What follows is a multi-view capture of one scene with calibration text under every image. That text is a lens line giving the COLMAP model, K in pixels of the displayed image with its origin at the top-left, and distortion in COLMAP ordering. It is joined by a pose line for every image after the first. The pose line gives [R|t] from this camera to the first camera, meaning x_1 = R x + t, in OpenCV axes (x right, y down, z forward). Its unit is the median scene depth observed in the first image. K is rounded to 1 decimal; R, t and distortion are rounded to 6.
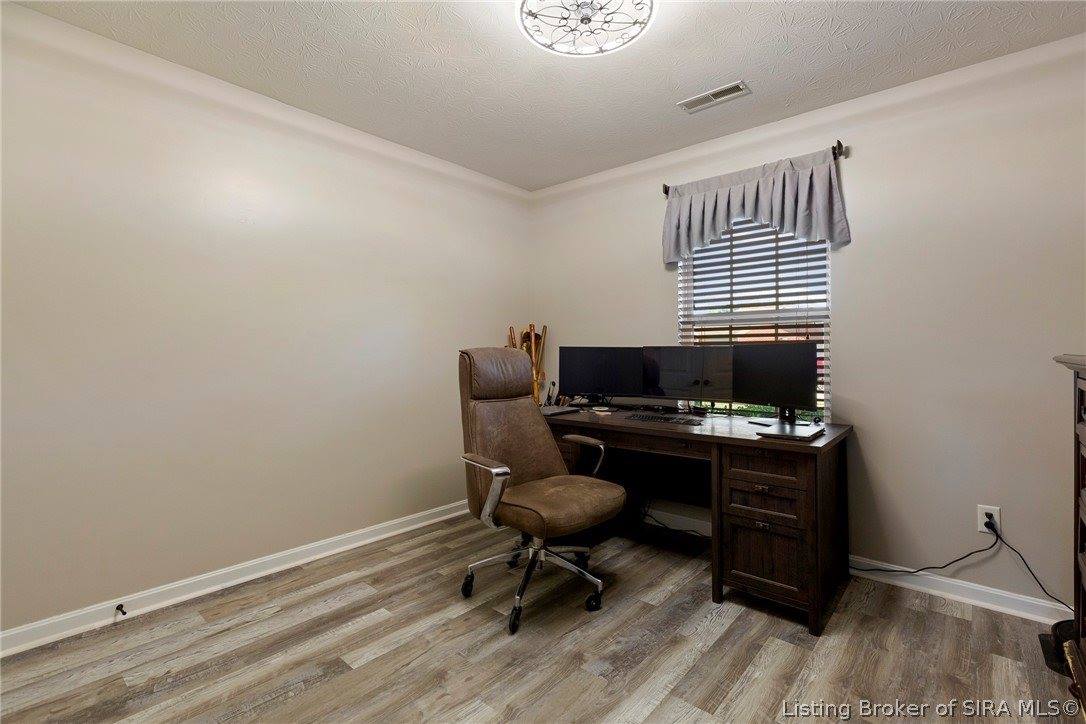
lens RADIAL K [[493.4, 0, 542.8], [0, 493.4, 359.5], [0, 0, 1]] dist [0.005646, -0.001877]
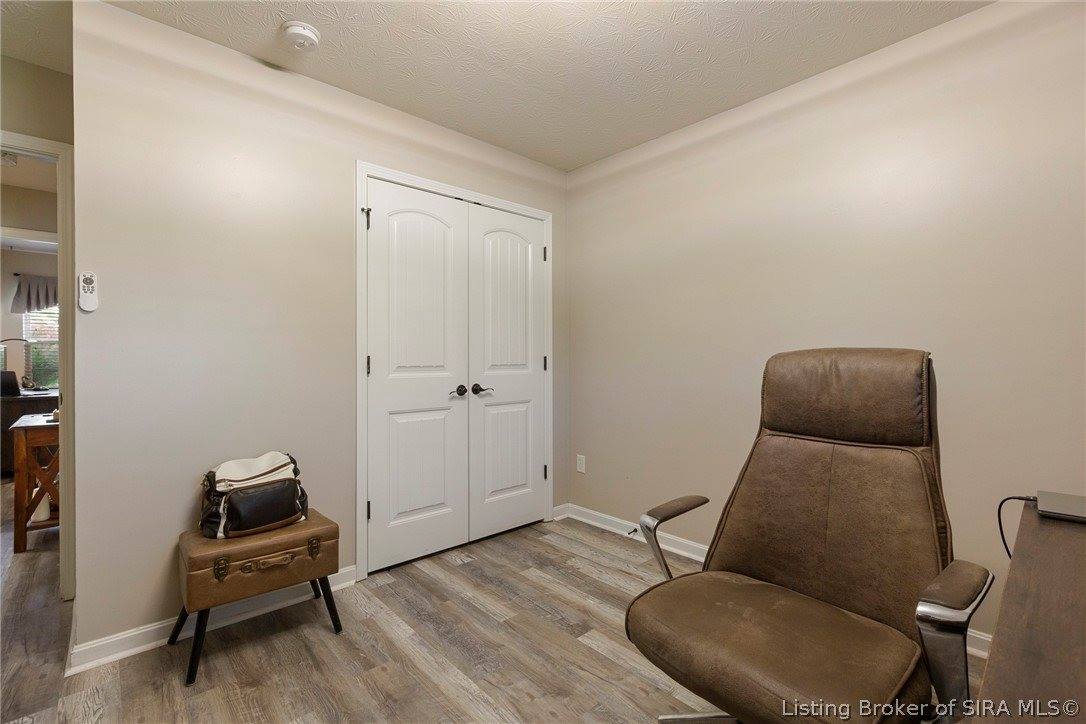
lens RADIAL K [[474.5, 0, 543.6], [0, 474.5, 360.4], [0, 0, 1]] dist [0.000063, 0.000009]
pose [[-0.110230, 0.000045, -0.993906, 0.683520], [-0.007181, 0.999974, 0.000842, -0.012402], [0.993880, 0.007230, -0.110227, 1.005407]]
